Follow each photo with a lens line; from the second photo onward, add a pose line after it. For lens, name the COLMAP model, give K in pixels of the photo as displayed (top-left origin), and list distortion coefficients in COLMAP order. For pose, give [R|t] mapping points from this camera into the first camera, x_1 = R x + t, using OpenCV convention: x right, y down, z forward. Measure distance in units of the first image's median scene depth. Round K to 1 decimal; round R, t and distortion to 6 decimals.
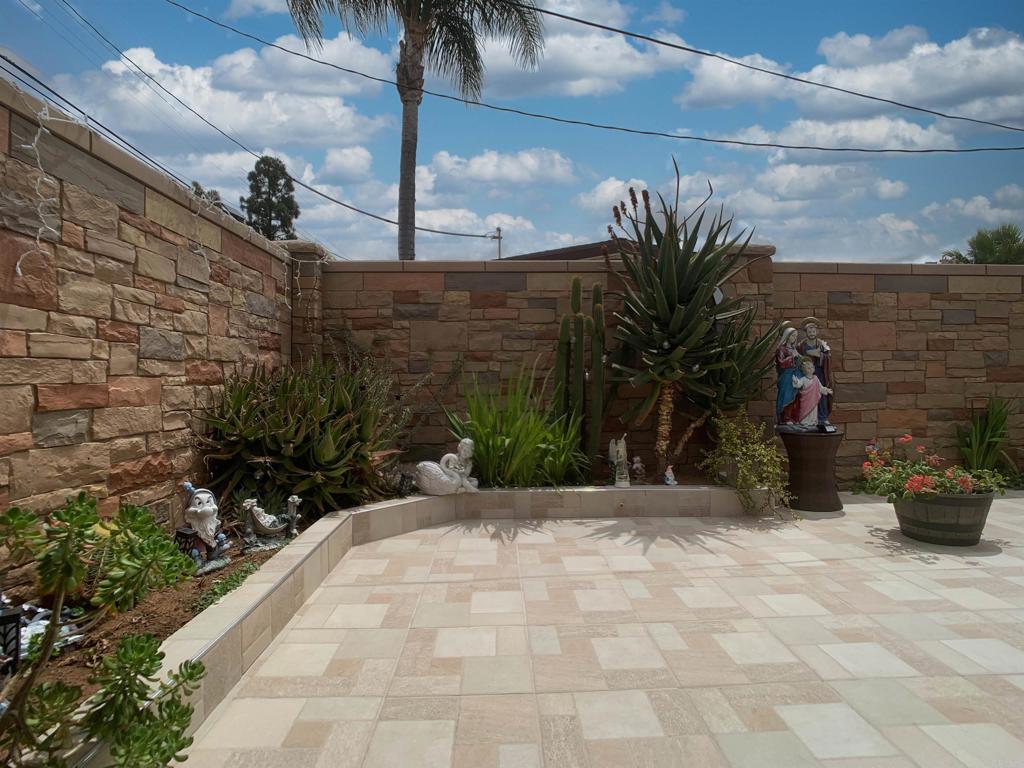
lens RADIAL K [[529.7, 0, 512.0], [0, 529.7, 381.1], [0, 0, 1]] dist [-0.024838, 0.011442]
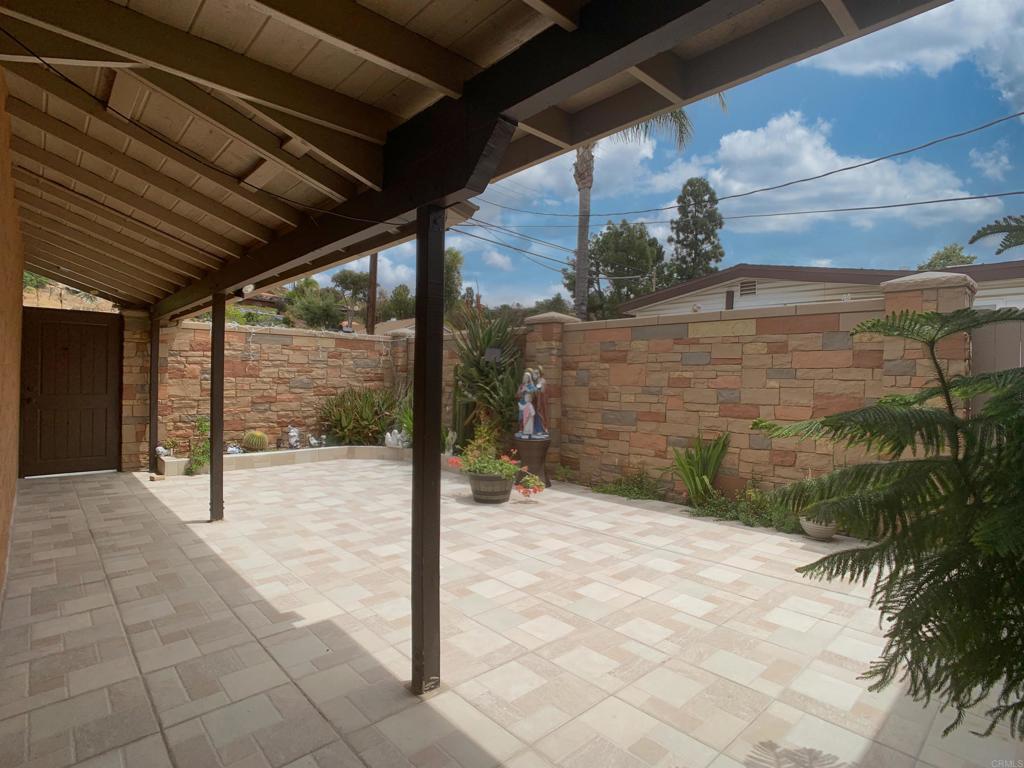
lens RADIAL K [[529.7, 0, 508.2], [0, 529.7, 385.1], [0, 0, 1]] dist [-0.024838, 0.011442]
pose [[0.648559, 0.023994, -0.760786, 1.480202], [-0.017184, 0.999710, 0.016880, -0.077341], [0.760971, 0.002126, 0.648783, -0.067017]]
